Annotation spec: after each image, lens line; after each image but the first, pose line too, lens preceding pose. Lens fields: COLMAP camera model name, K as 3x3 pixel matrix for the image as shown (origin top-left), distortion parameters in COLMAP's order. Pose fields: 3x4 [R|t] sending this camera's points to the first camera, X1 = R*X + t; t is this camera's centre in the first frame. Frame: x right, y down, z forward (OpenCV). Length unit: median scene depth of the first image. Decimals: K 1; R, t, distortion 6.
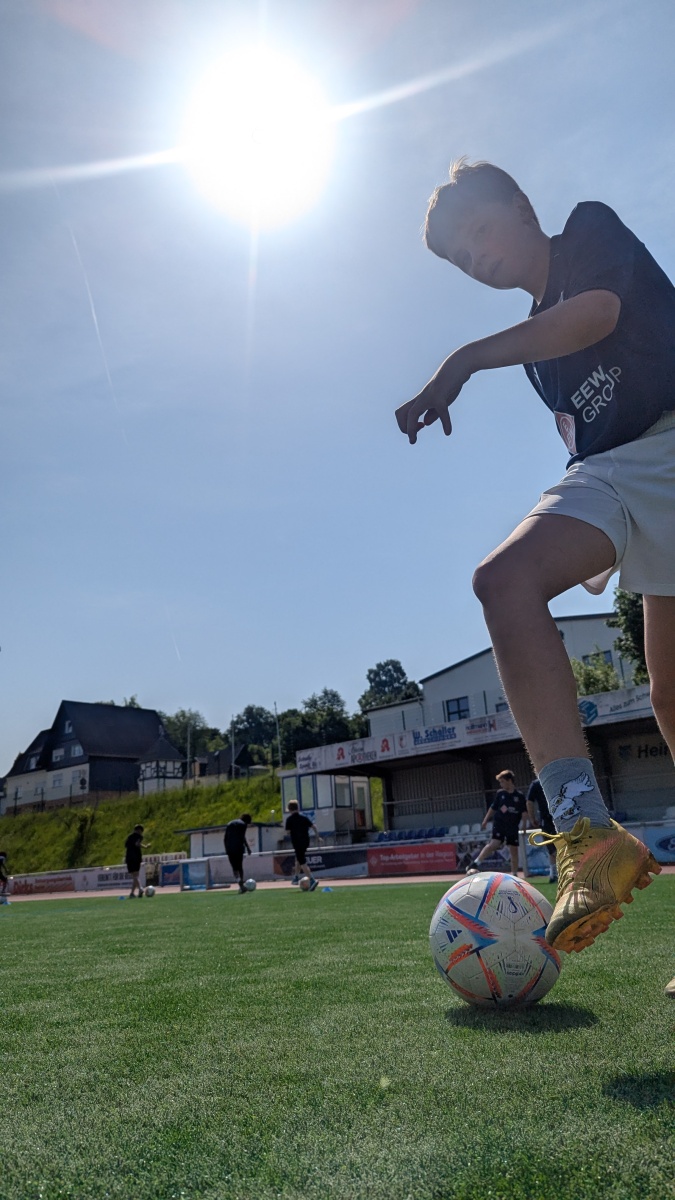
lens RADIAL K [[853.6, 0, 334.7], [0, 853.6, 628.3], [0, 0, 1]] dist [0.081745, -0.082631]
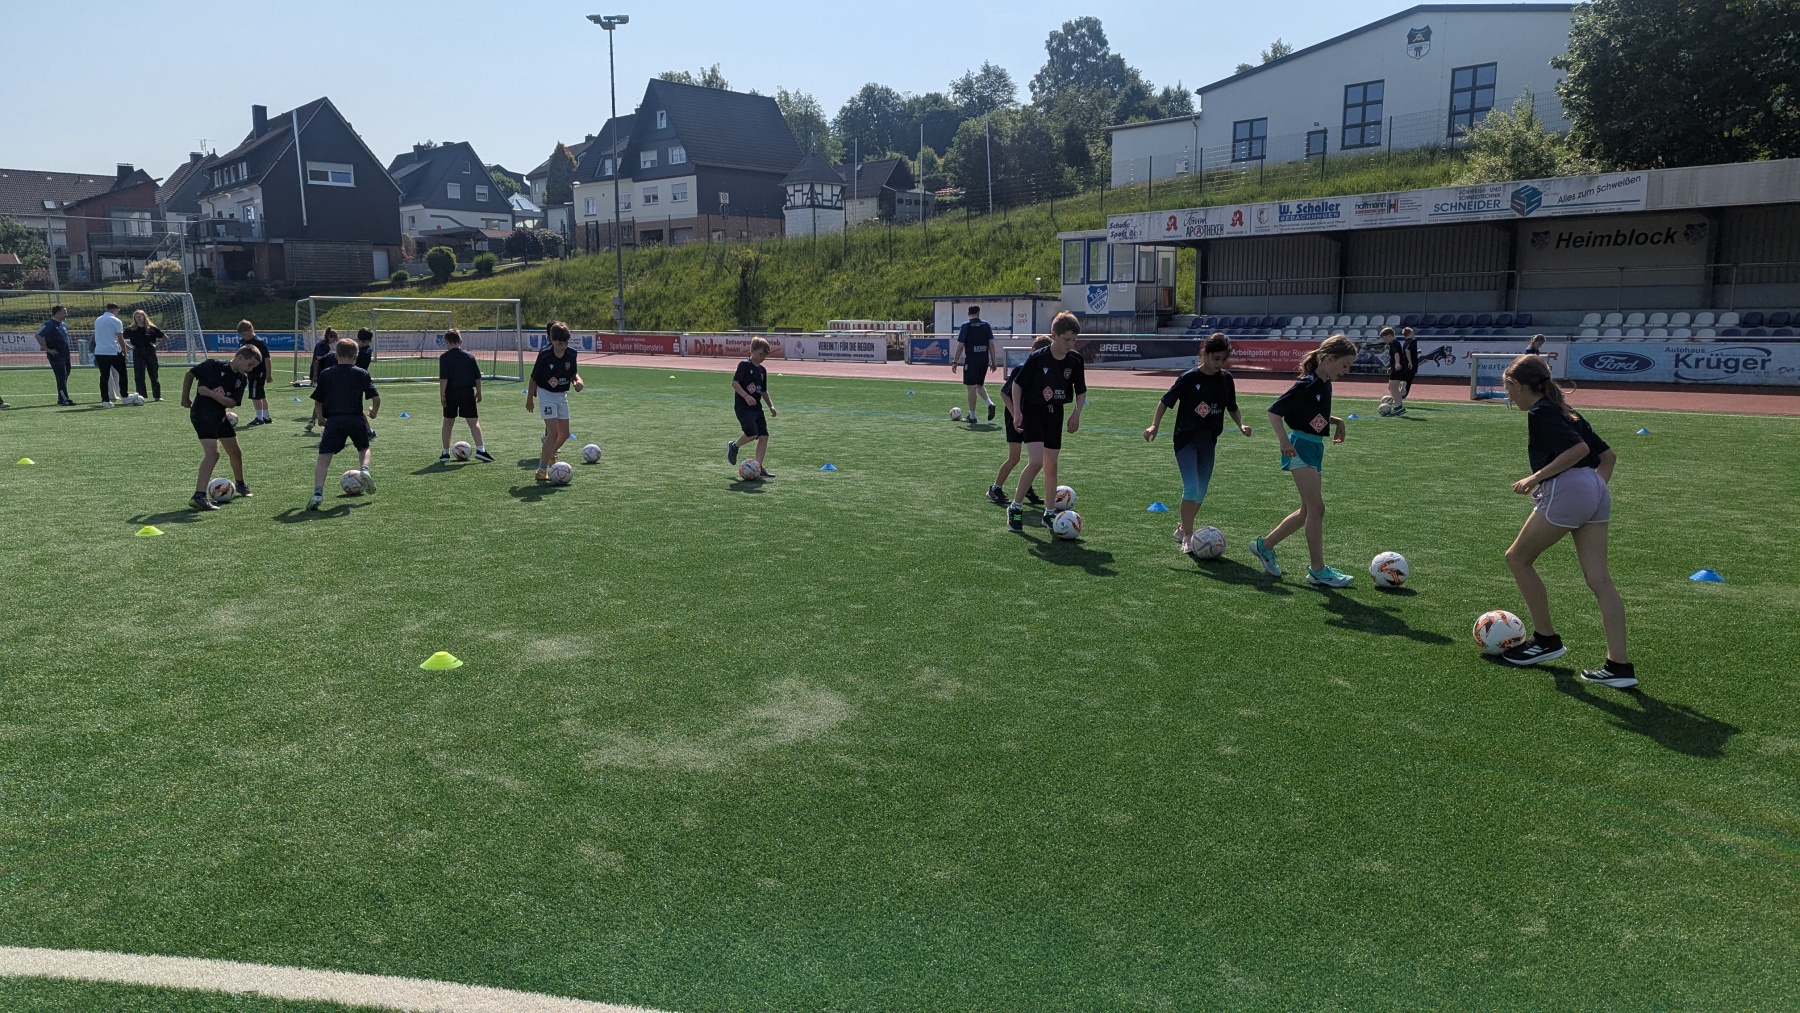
lens RADIAL K [[1280.3, 0, 863.9], [0, 1280.3, 507.6], [0, 0, 1]] dist [0.081745, -0.082631]
pose [[0.997967, 0.057342, -0.027827, -0.113946], [-0.040812, 0.910246, 0.412052, -0.048405], [0.048957, -0.410079, 0.910735, -0.114766]]
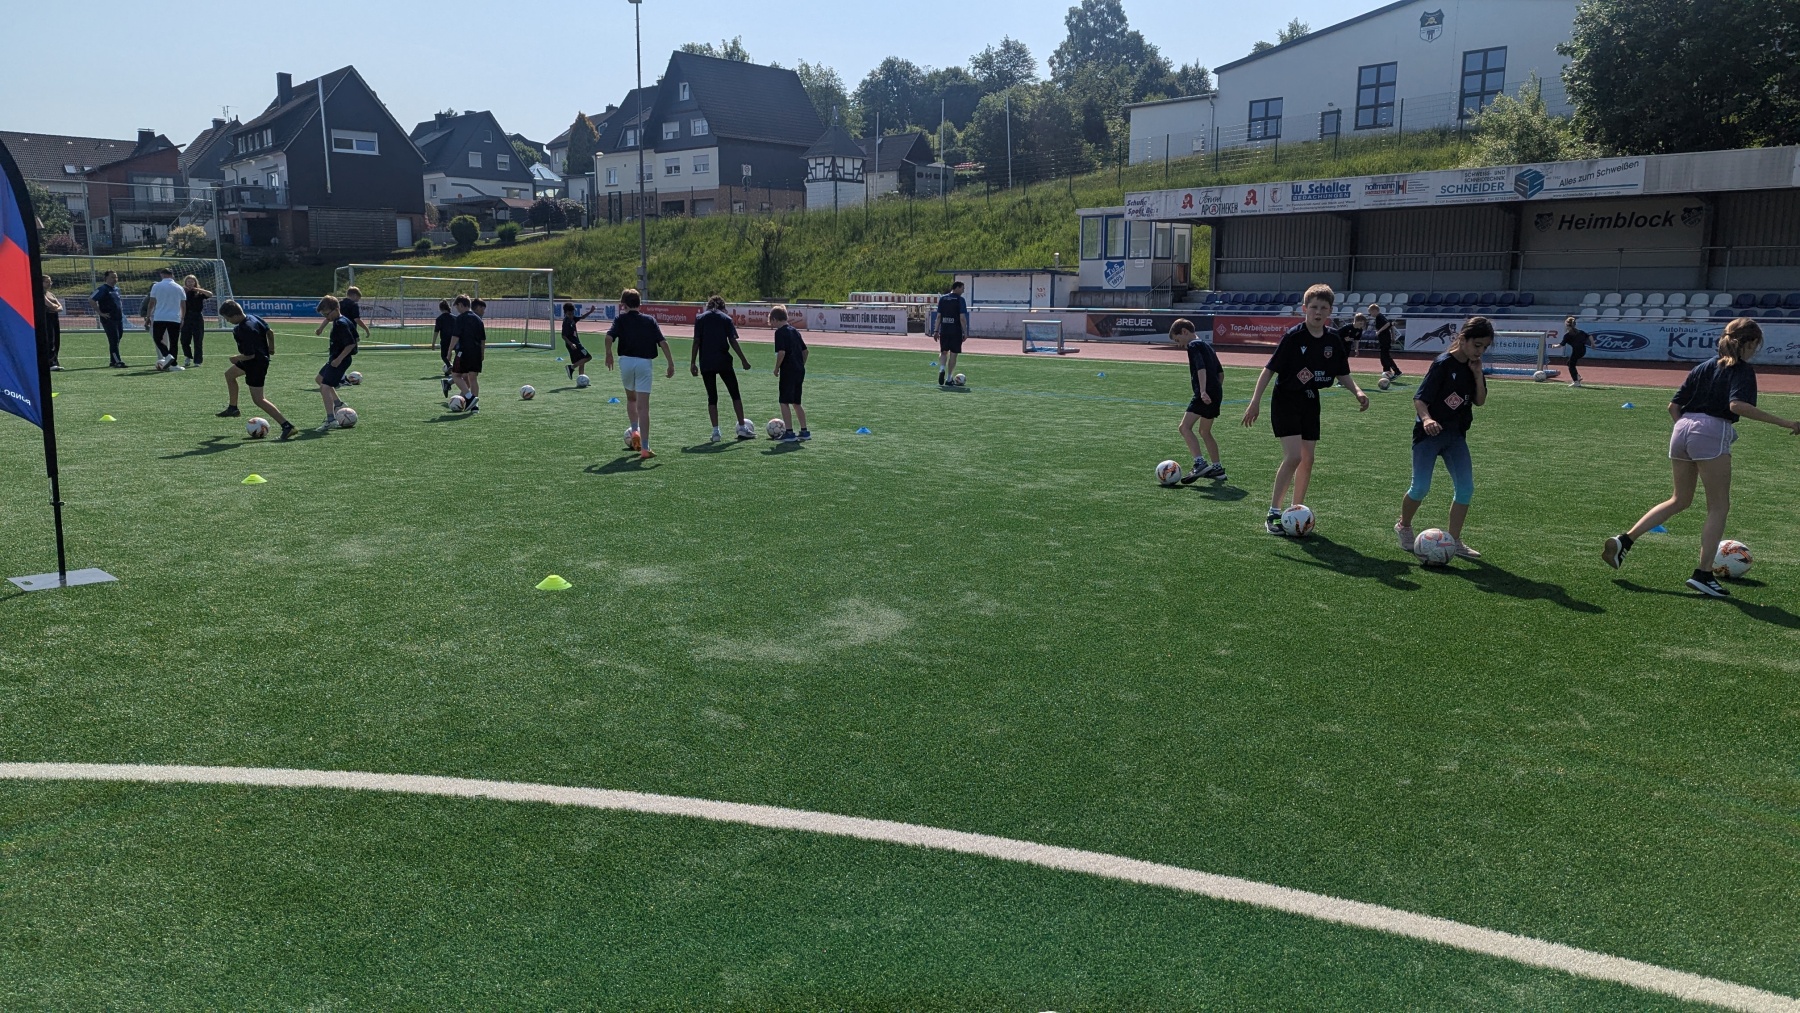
lens RADIAL K [[1281.5, 0, 893.1], [0, 1281.5, 485.0], [0, 0, 1]] dist [0.079796, -0.081193]
pose [[0.997696, 0.065776, -0.016613, -0.116281], [-0.052975, 0.908330, 0.414886, -0.052313], [0.042379, -0.413050, 0.909722, -0.128553]]
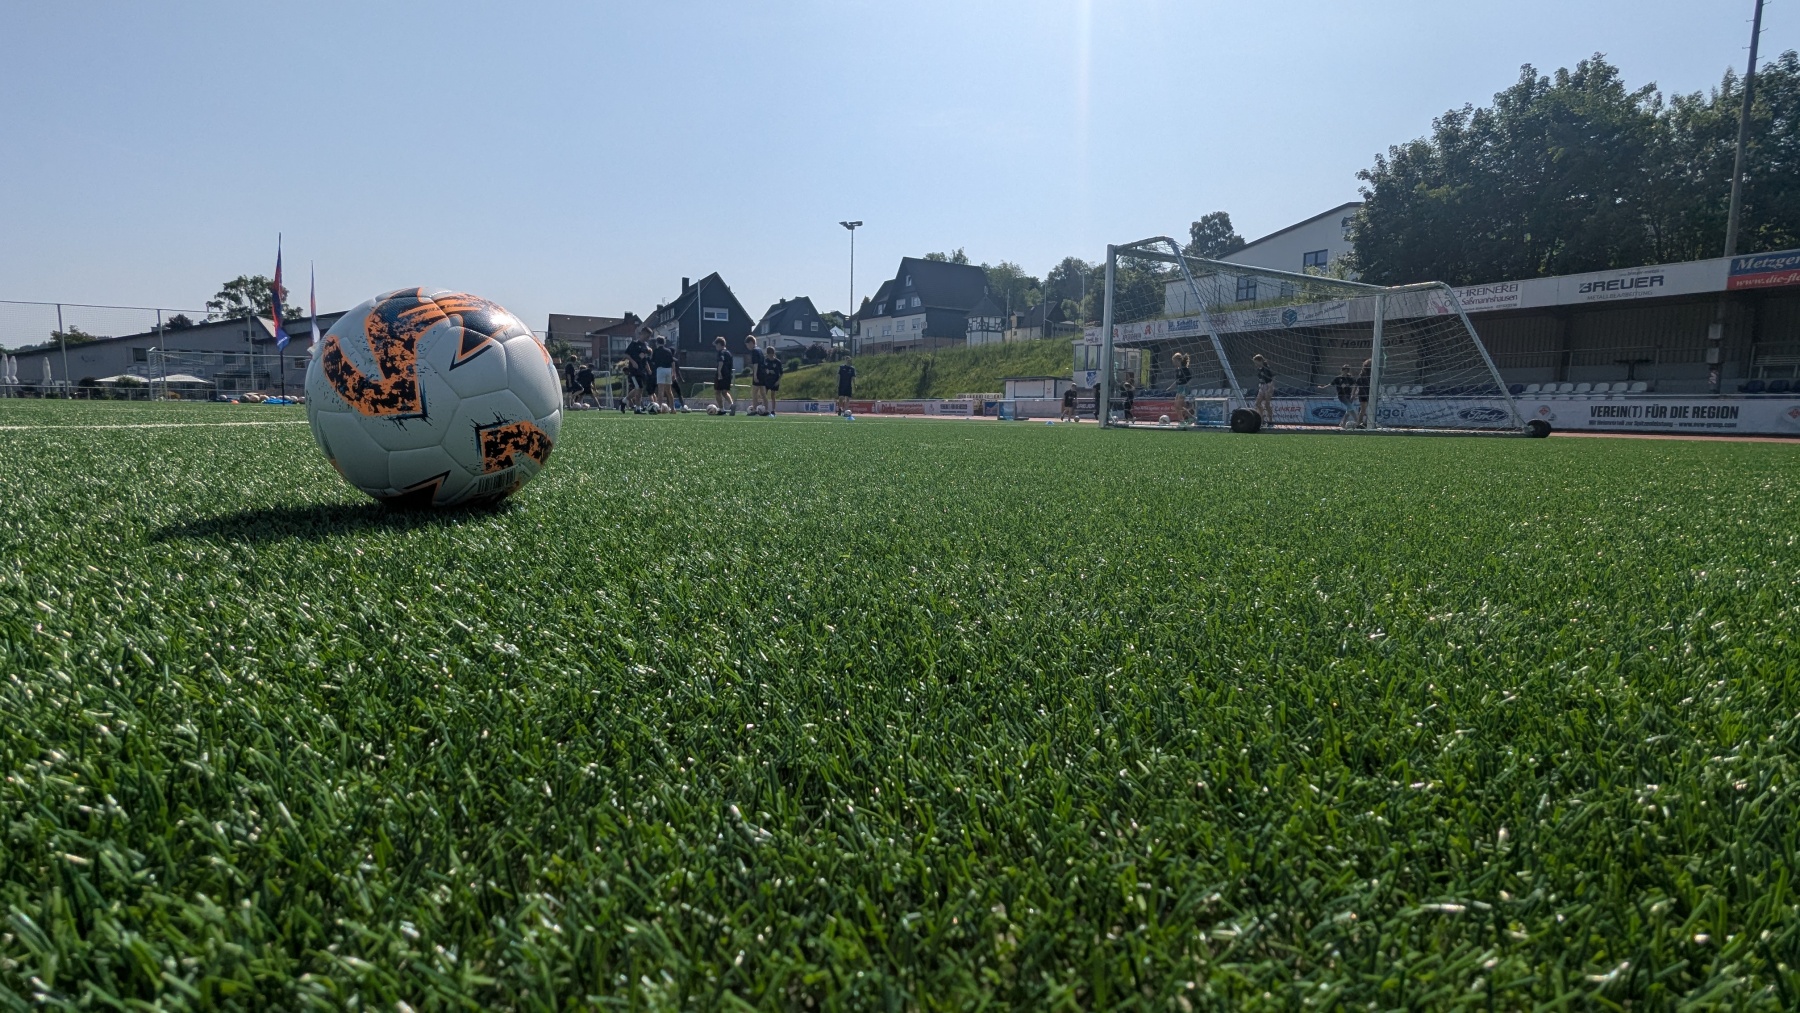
lens RADIAL K [[868.0, 0, 900.0], [0, 868.0, 506.5], [0, 0, 1]] dist [-0.002803, -0.000173]
pose [[0.957923, 0.104197, -0.267443, 0.036974], [0.005031, 0.925541, 0.378613, -0.060515], [0.286980, -0.364028, 0.886073, -0.210029]]
